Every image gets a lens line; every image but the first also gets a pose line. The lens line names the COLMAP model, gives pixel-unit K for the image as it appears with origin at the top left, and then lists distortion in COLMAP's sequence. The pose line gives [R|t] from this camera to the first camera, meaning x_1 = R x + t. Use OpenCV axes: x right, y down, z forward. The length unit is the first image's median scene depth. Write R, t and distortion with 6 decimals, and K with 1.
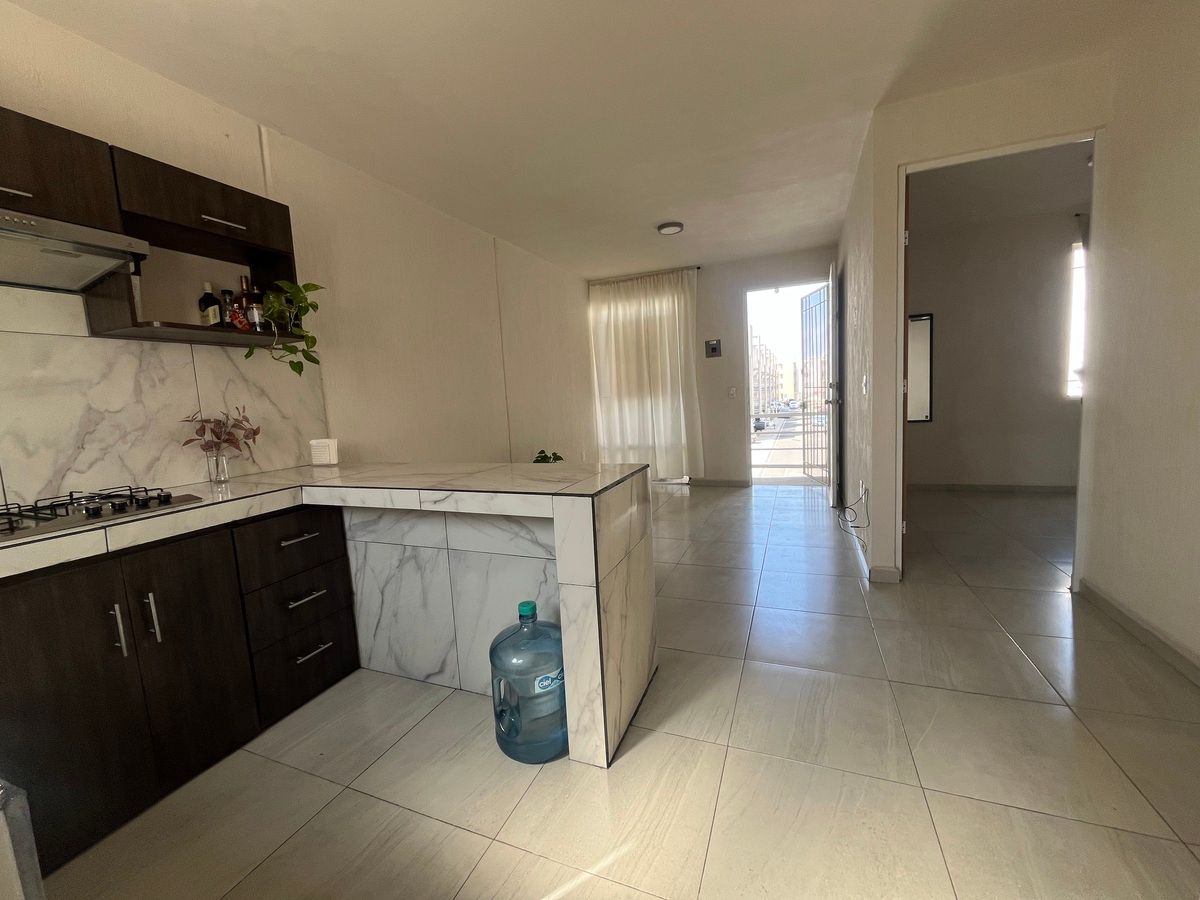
lens RADIAL K [[485.8, 0, 598.7], [0, 485.8, 450.9], [0, 0, 1]] dist [-0.002180, -0.000727]
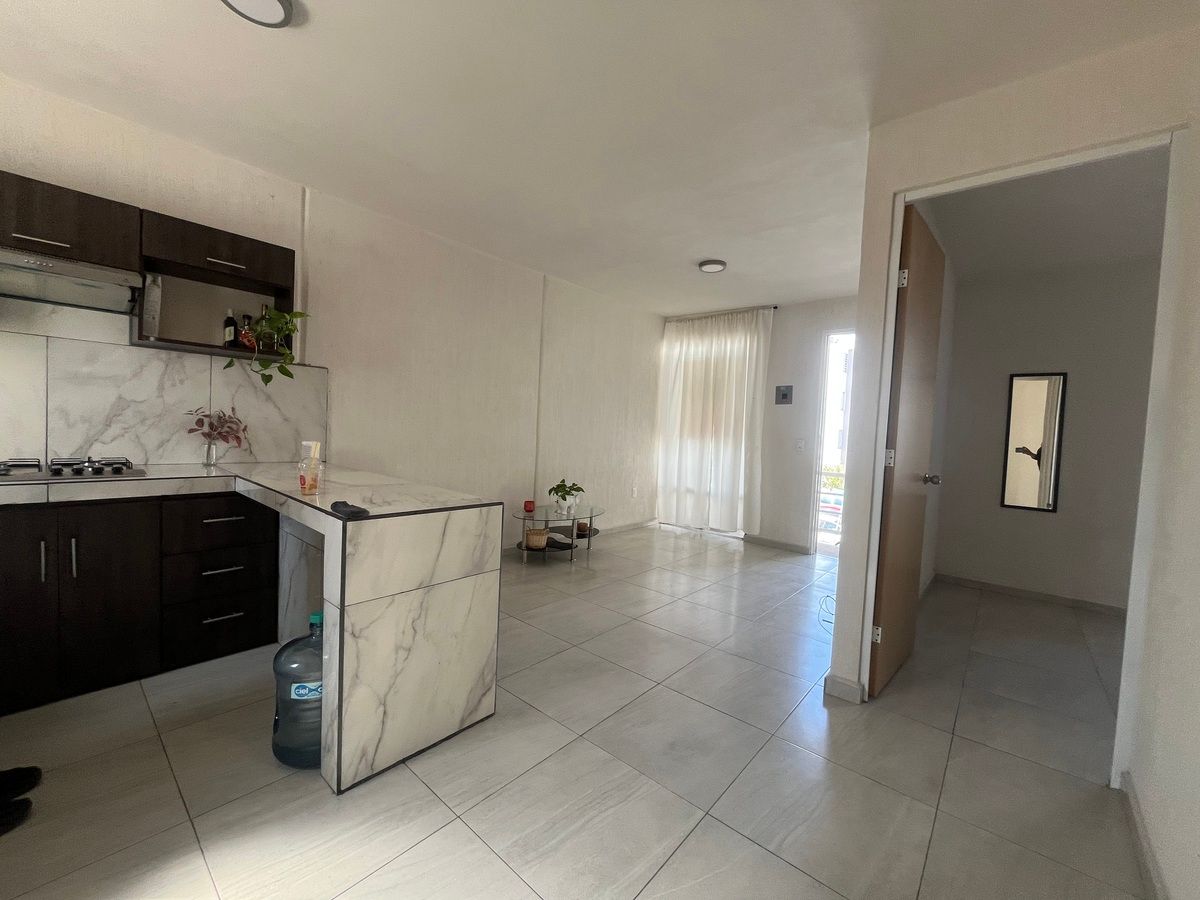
lens RADIAL K [[485.8, 0, 600.7], [0, 485.8, 449.8], [0, 0, 1]] dist [-0.002180, -0.000727]
pose [[0.941981, 0.117056, -0.314595, 0.555260], [-0.137771, 0.989470, -0.044358, -0.057499], [0.306090, 0.085126, 0.948189, 0.117454]]
